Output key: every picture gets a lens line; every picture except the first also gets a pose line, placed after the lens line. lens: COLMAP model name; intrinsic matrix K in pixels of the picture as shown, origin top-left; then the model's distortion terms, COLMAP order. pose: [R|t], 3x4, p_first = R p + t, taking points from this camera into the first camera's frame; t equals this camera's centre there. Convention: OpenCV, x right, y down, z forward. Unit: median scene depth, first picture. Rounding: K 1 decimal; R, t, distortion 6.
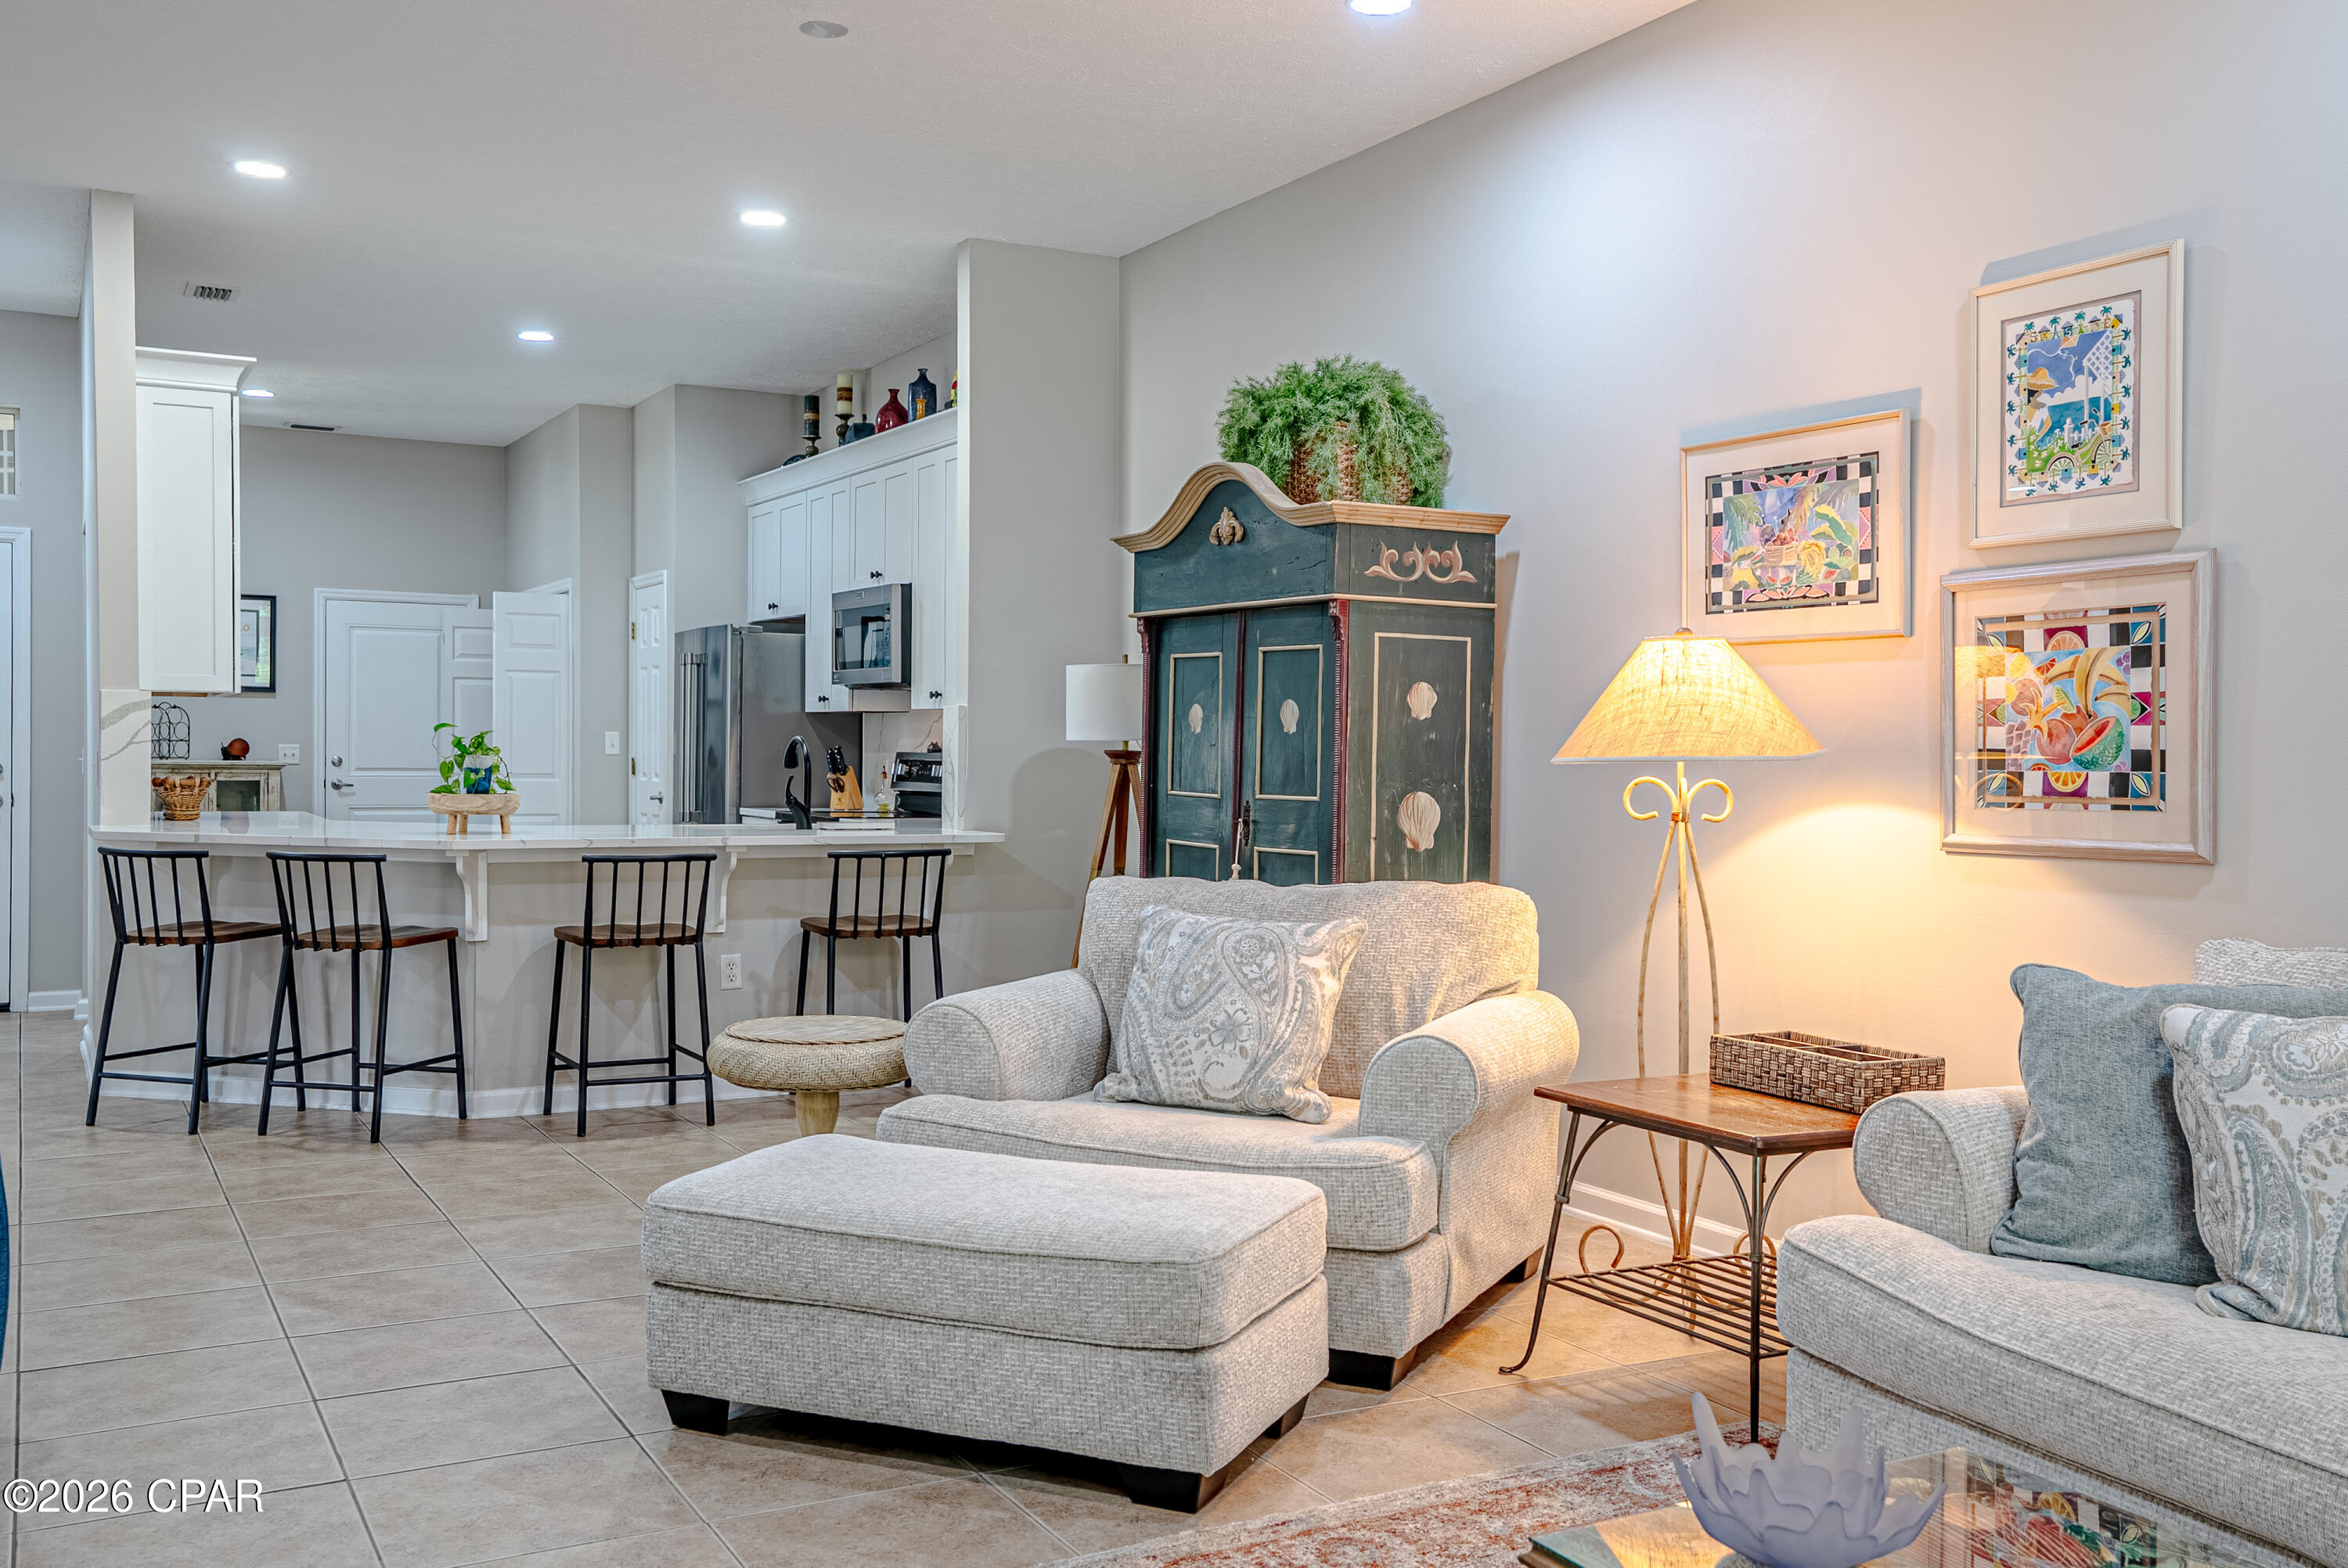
lens RADIAL K [[2115.2, 0, 1149.6], [0, 2115.2, 777.4], [0, 0, 1]] dist [0.023262, 0.098162]
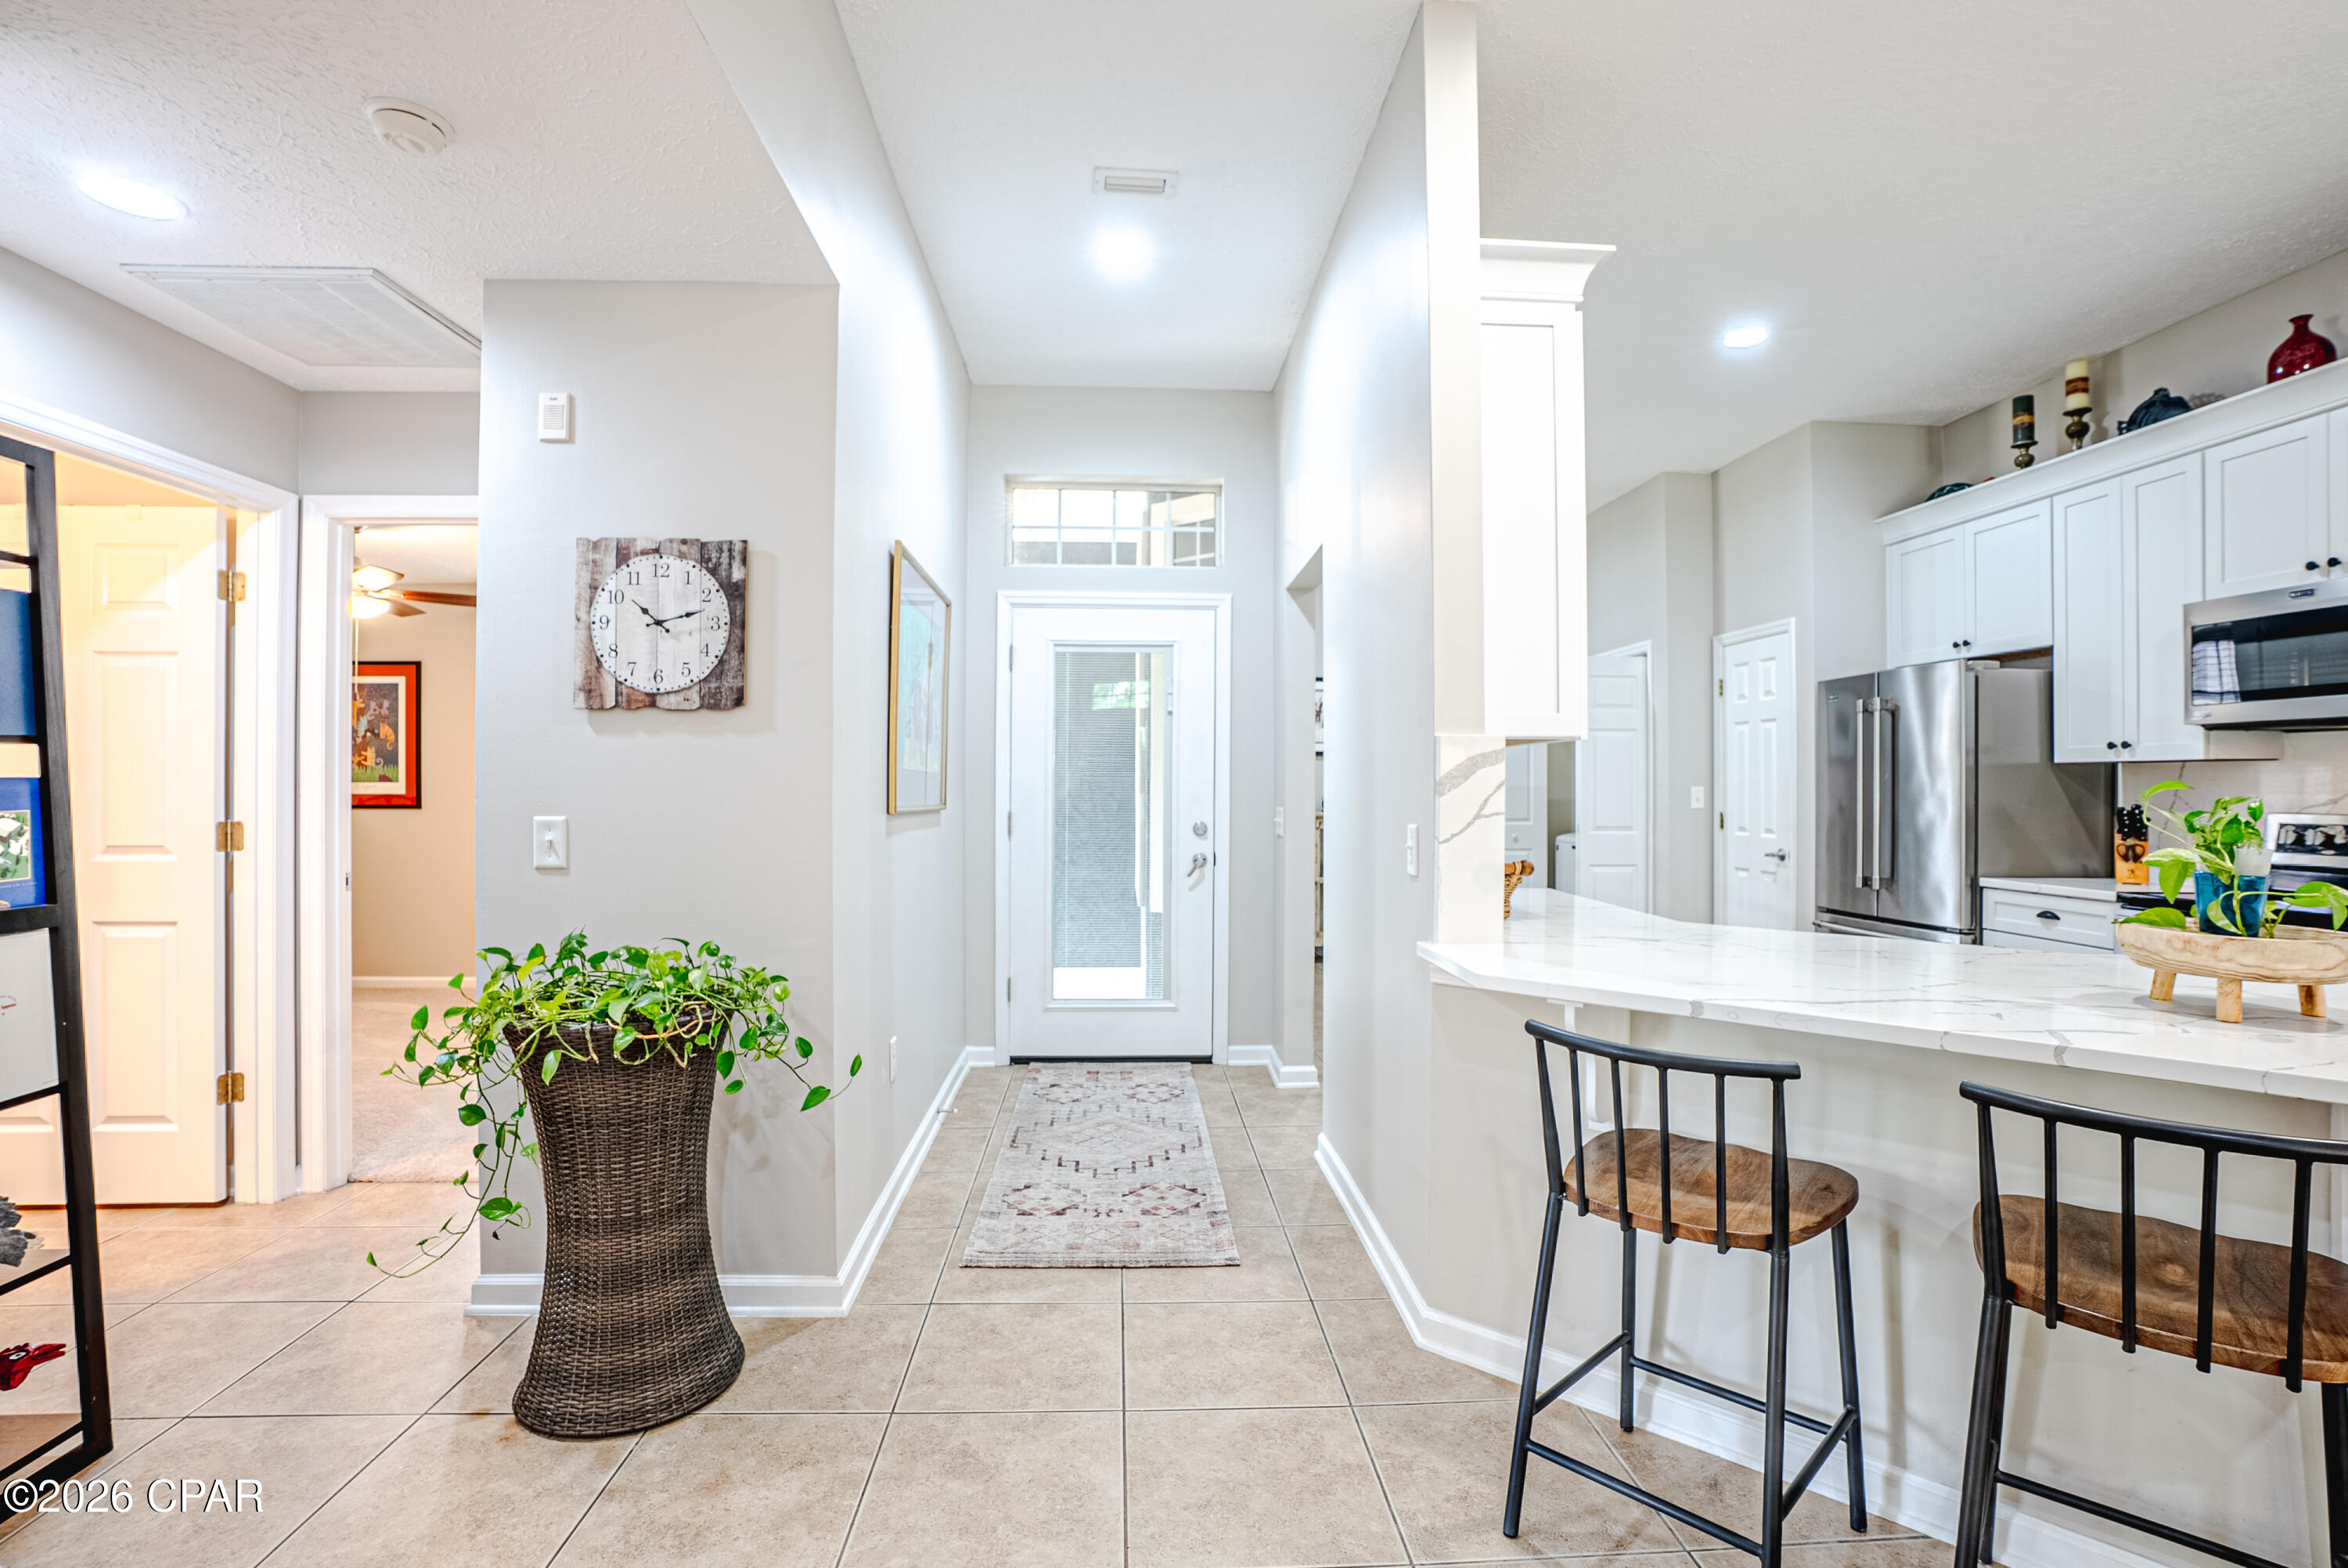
lens RADIAL K [[1102.5, 0, 1202.3], [0, 1102.5, 781.9], [0, 0, 1]] dist [-0.071346, 0.027660]
pose [[0.917079, -0.013862, -0.398465, -0.641689], [0.005105, 0.999722, -0.023028, -0.029520], [0.398674, 0.019084, 0.916894, 1.011802]]
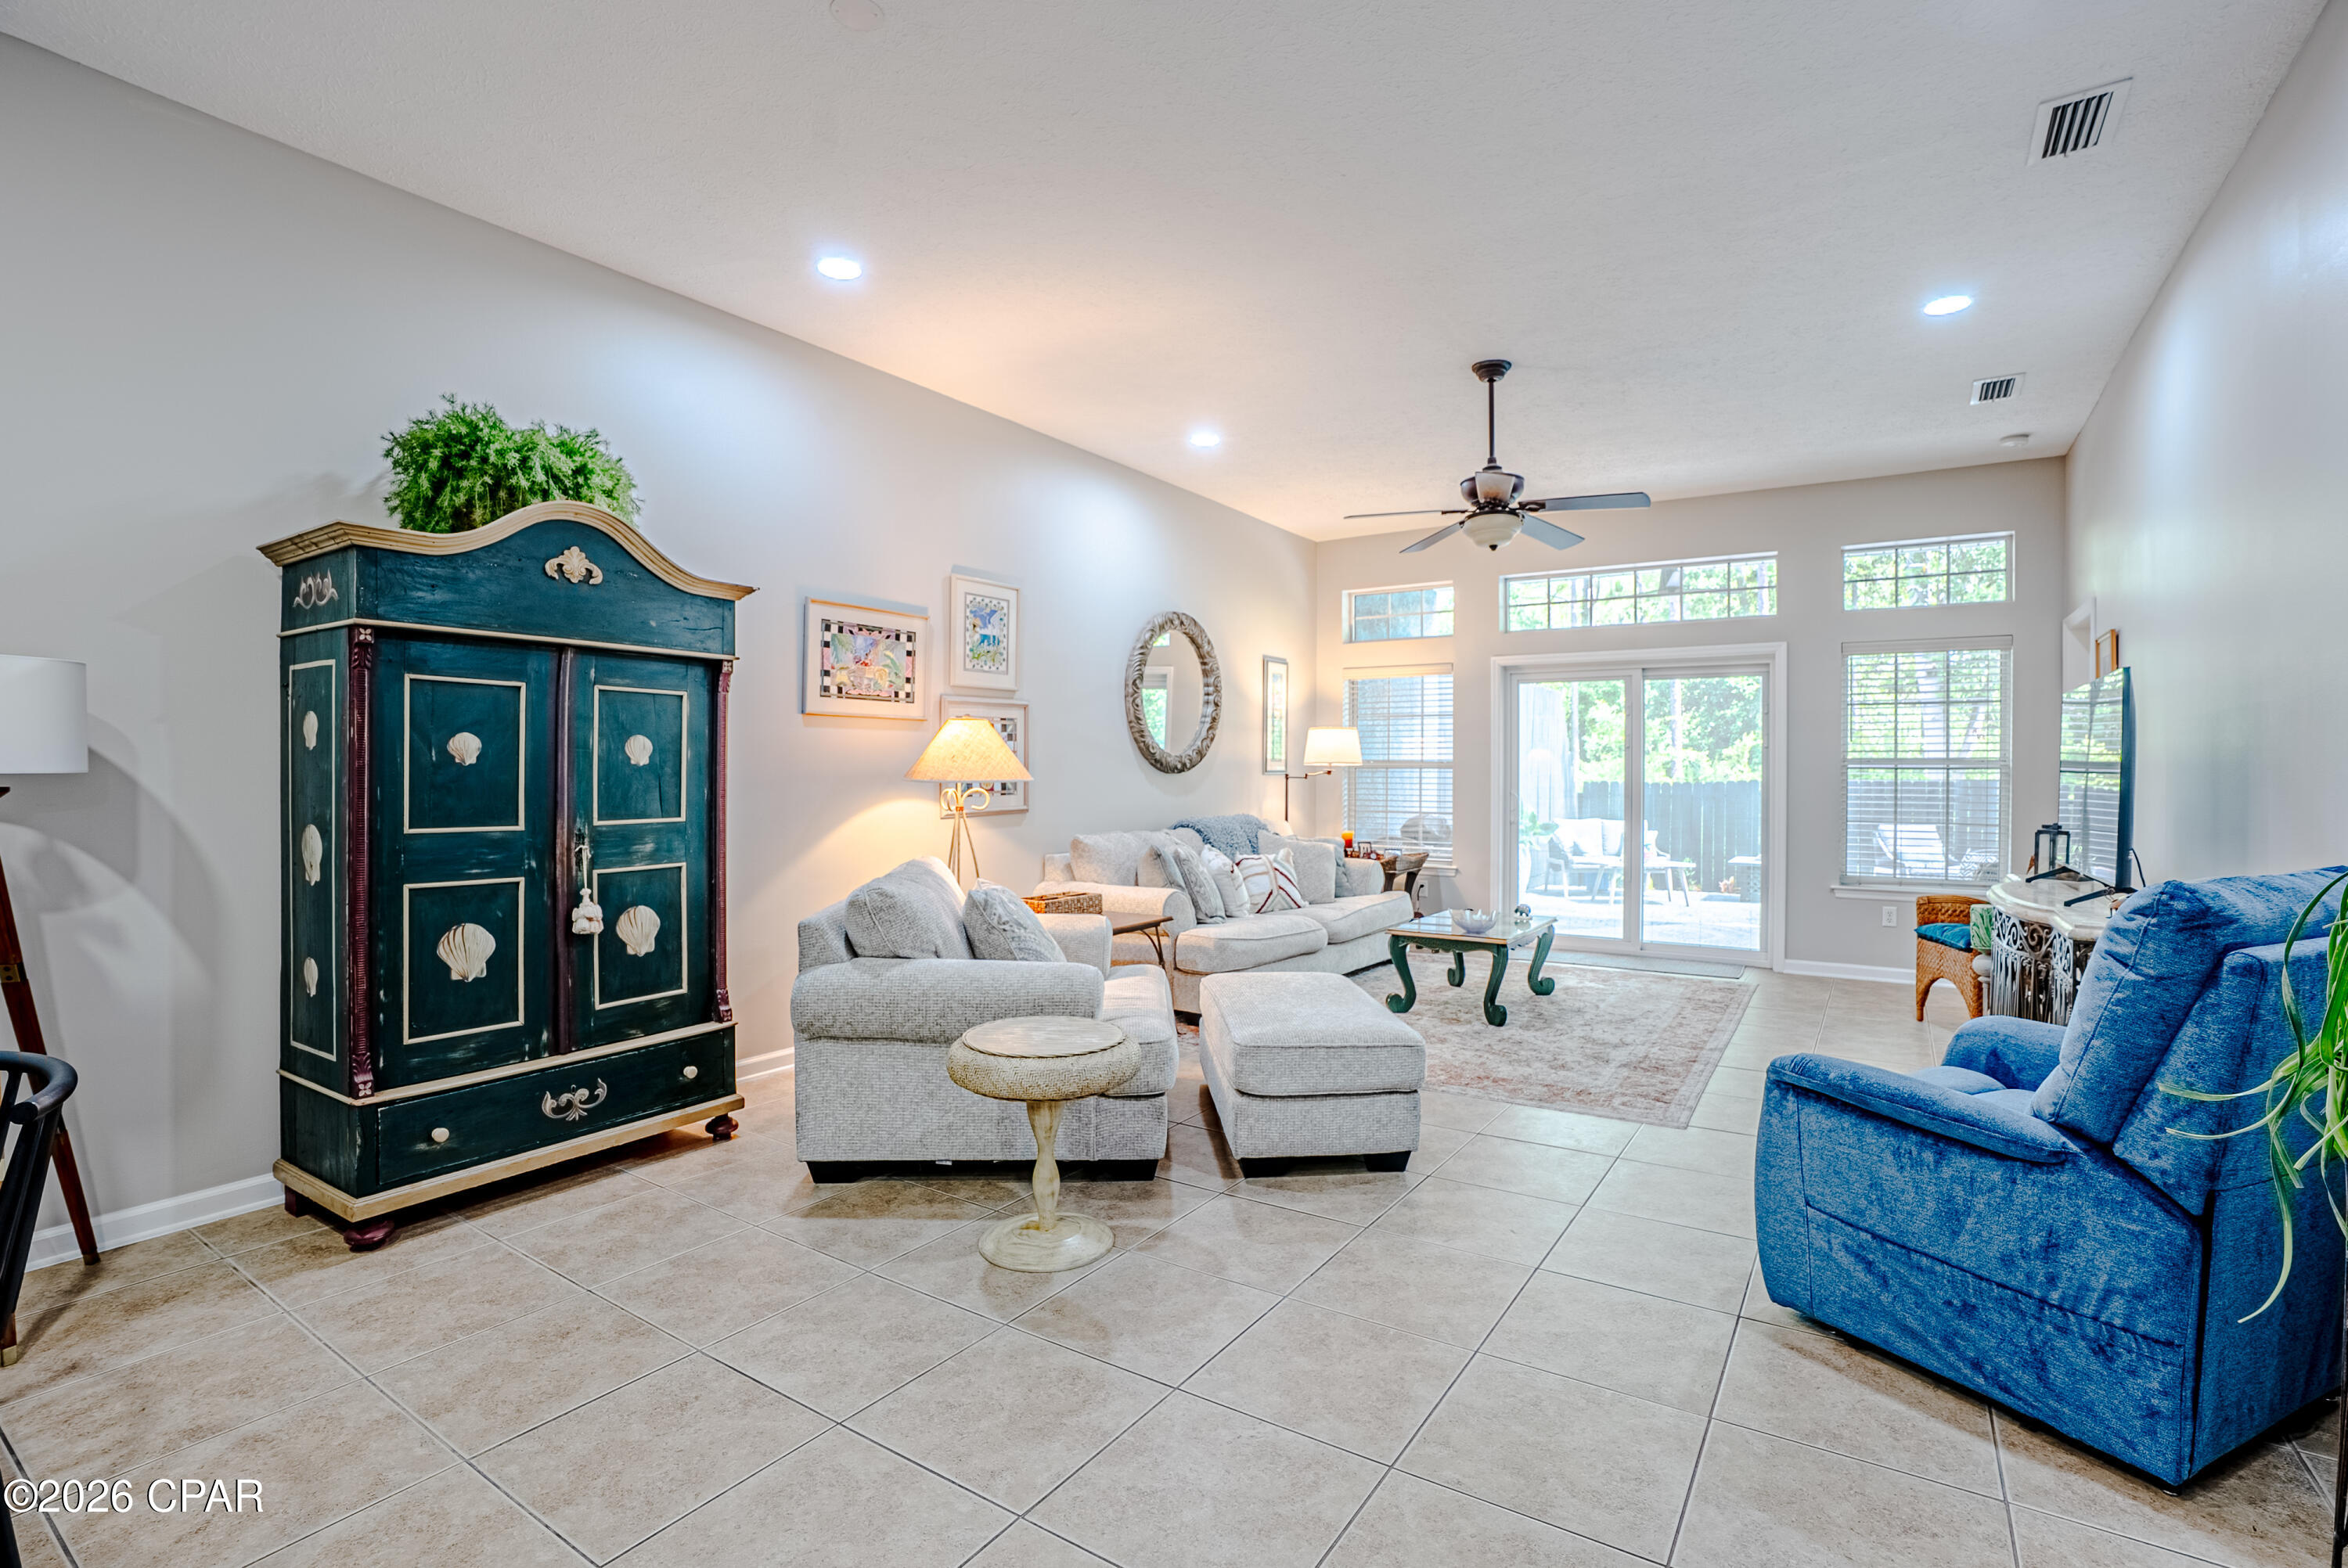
lens RADIAL K [[1084.1, 0, 1174.0], [0, 1084.1, 784.0], [0, 0, 1]] dist [-0.071138, 0.026327]
pose [[-0.471788, -0.024926, 0.881360, -0.720704], [0.004584, 0.999517, 0.030722, -0.033470], [-0.881700, 0.018534, -0.471446, 1.265612]]
